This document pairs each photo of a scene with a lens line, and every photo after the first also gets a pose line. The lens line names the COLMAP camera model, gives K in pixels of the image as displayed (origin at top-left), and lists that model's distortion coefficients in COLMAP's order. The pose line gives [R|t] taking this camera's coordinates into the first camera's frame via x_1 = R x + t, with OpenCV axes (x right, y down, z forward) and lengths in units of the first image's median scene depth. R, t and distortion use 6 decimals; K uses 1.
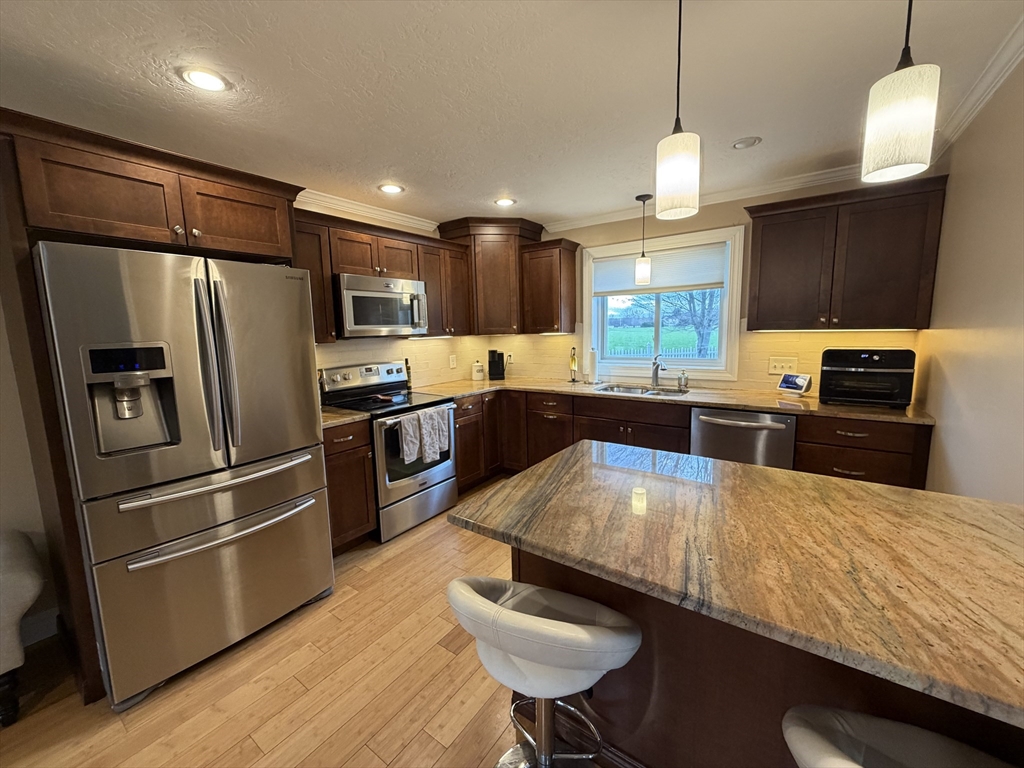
lens RADIAL K [[408.8, 0, 509.3], [0, 408.8, 382.8], [0, 0, 1]] dist [-0.000284, -0.000058]
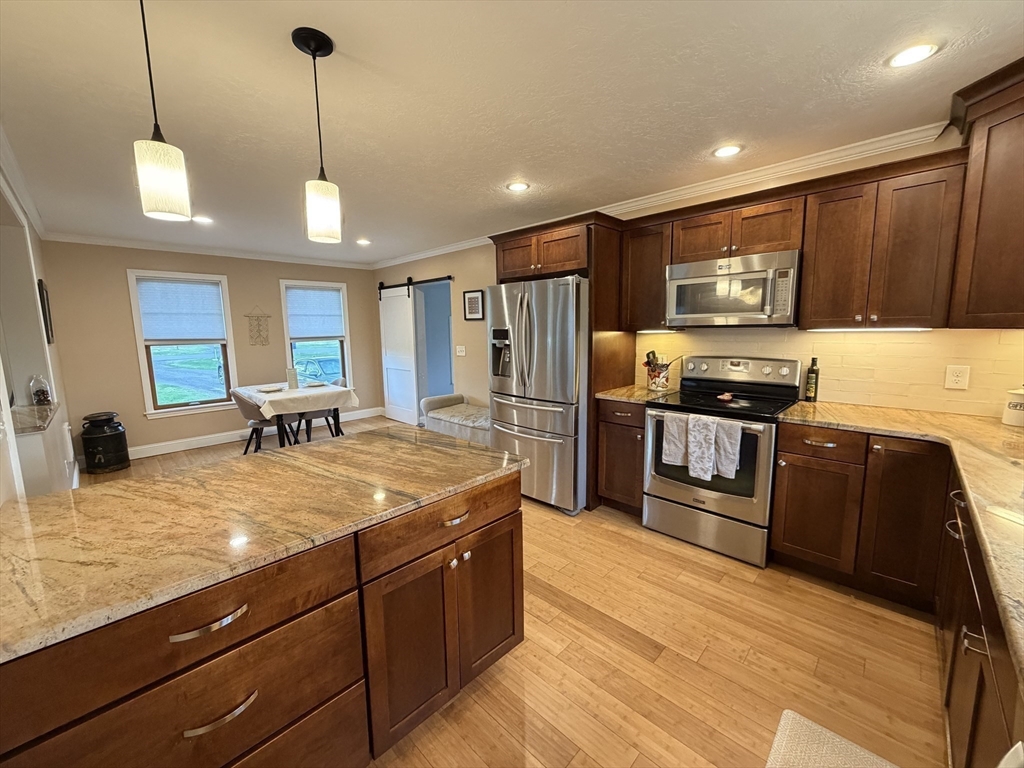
lens RADIAL K [[408.8, 0, 509.3], [0, 408.8, 382.8], [0, 0, 1]] dist [-0.000284, -0.000058]
pose [[-0.152084, 0.158920, -0.975508, 1.673176], [-0.112562, 0.977782, 0.176839, -0.261283], [0.981937, 0.136699, -0.130816, 1.813531]]
